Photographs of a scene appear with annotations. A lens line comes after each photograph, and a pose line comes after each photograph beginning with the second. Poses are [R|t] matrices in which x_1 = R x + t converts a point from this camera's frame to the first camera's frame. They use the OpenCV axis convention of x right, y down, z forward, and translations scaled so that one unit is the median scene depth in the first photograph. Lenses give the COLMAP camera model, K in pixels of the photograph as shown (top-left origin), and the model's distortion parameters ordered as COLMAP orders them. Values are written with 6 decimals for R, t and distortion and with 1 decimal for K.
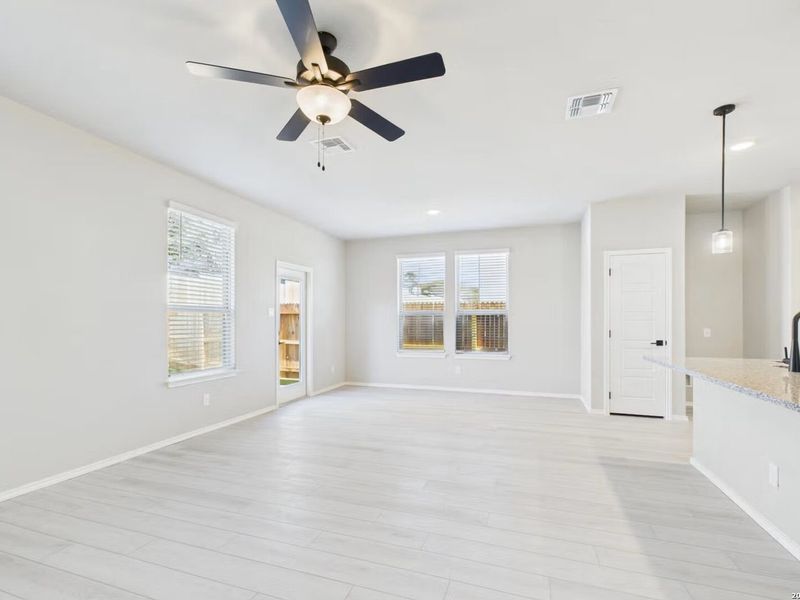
lens RADIAL K [[379.9, 0, 400.2], [0, 379.9, 320.9], [0, 0, 1]] dist [0.000805, 0.001082]
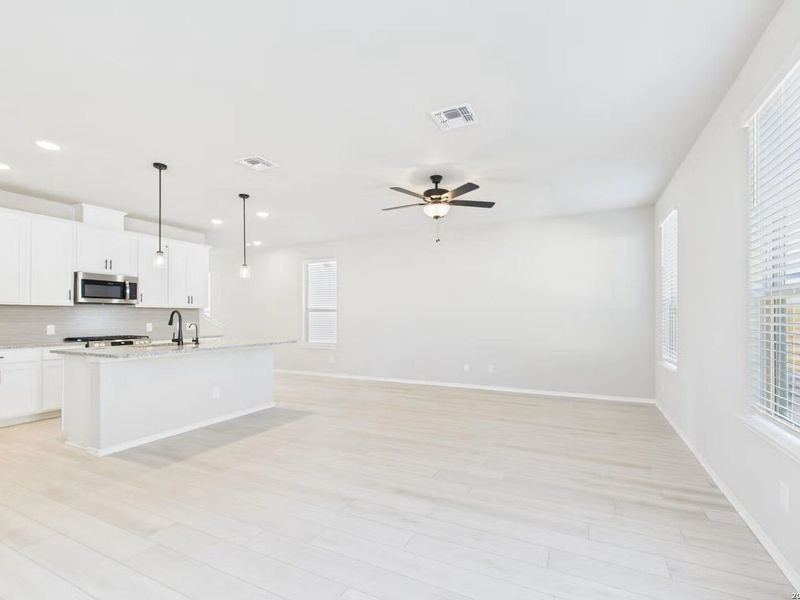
lens RADIAL K [[378.3, 0, 401.8], [0, 378.3, 317.8], [0, 0, 1]] dist [-0.000563, 0.000451]
pose [[-0.992756, 0.001893, 0.120133, -0.089652], [0.001940, 0.999998, 0.000278, 0.001170], [-0.120132, 0.000509, -0.992758, 1.072403]]
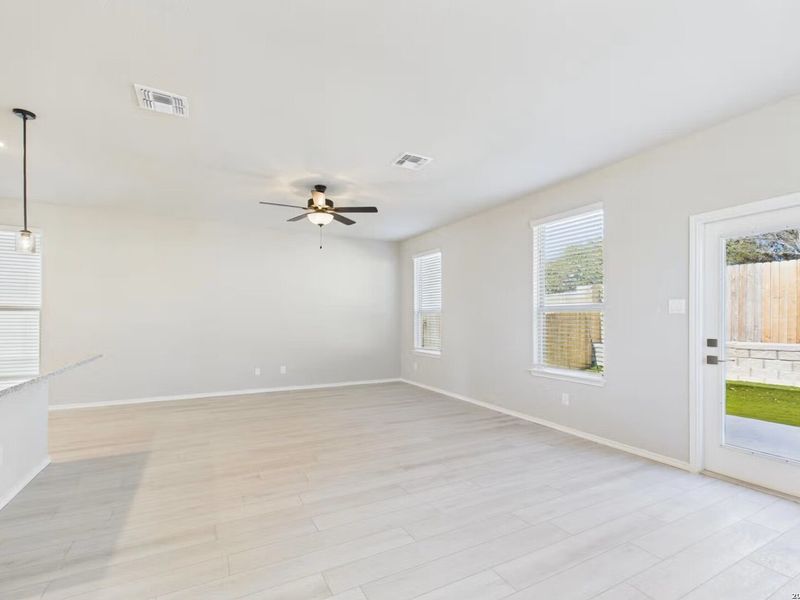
lens RADIAL K [[378.3, 0, 401.8], [0, 378.3, 317.8], [0, 0, 1]] dist [-0.000563, 0.000451]
pose [[-0.679350, -0.004243, -0.733802, 0.369760], [-0.000480, 0.999986, -0.005338, -0.000524], [0.733814, -0.003275, -0.679342, 0.982314]]
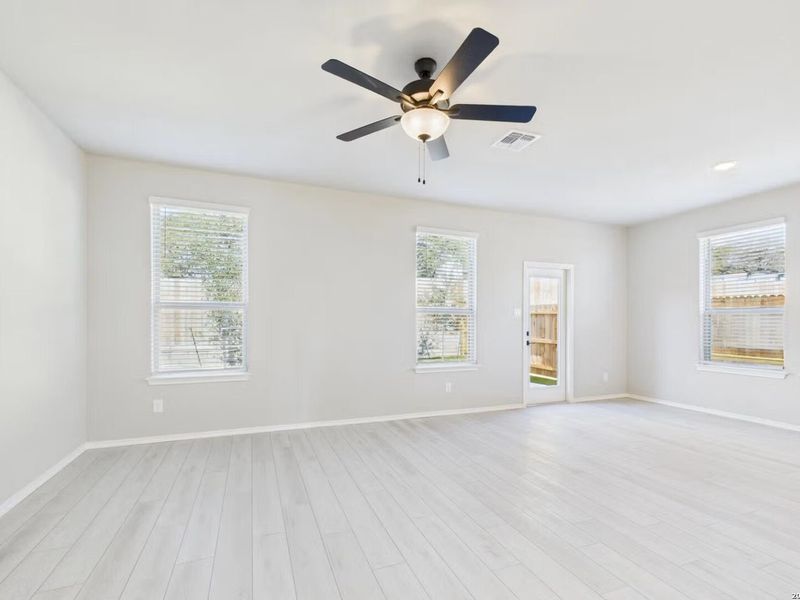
lens RADIAL K [[379.9, 0, 400.2], [0, 379.9, 320.9], [0, 0, 1]] dist [0.000805, 0.001082]
pose [[0.651547, 0.001427, -0.758607, 0.210228], [-0.003009, 0.999995, -0.000704, 0.000987], [0.758603, 0.002742, 0.651548, 0.081465]]
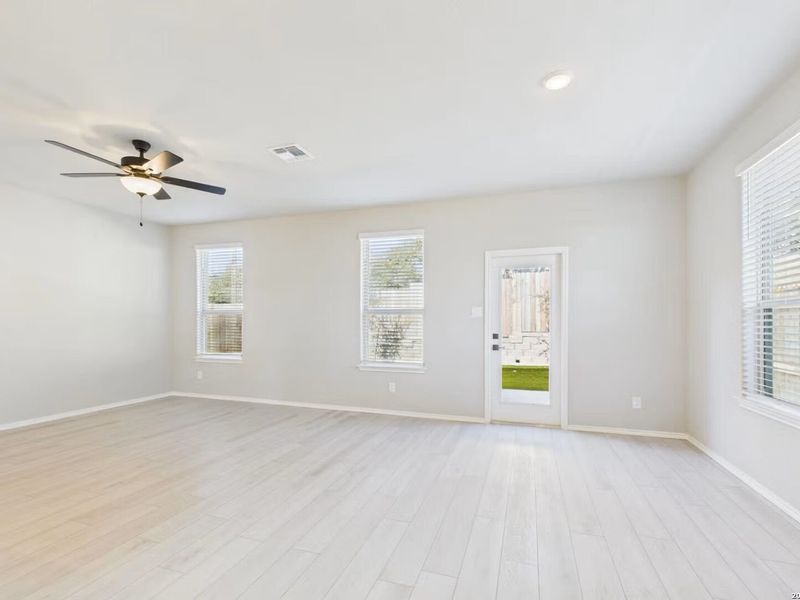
lens RADIAL K [[378.3, 0, 401.8], [0, 378.3, 317.8], [0, 0, 1]] dist [-0.000563, 0.000451]
pose [[0.007900, -0.009868, -0.999920, 0.491817], [-0.000550, 0.999951, -0.009873, 0.000140], [0.999969, 0.000628, 0.007894, 0.737426]]
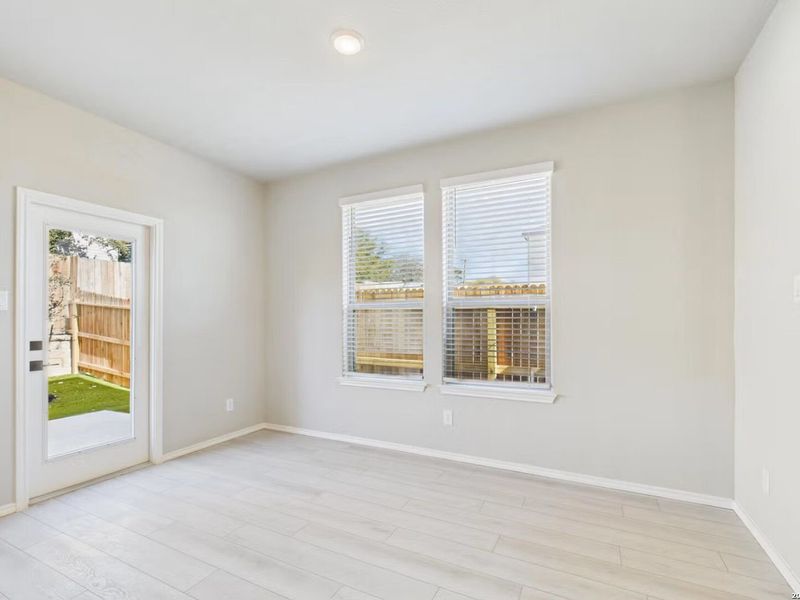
lens RADIAL K [[379.9, 0, 400.2], [0, 379.9, 320.9], [0, 0, 1]] dist [0.000805, 0.001082]
pose [[0.990716, -0.000739, -0.135945, 0.178485], [0.000988, 0.999998, 0.001761, 0.001894], [0.135944, -0.001879, 0.990715, 0.557741]]
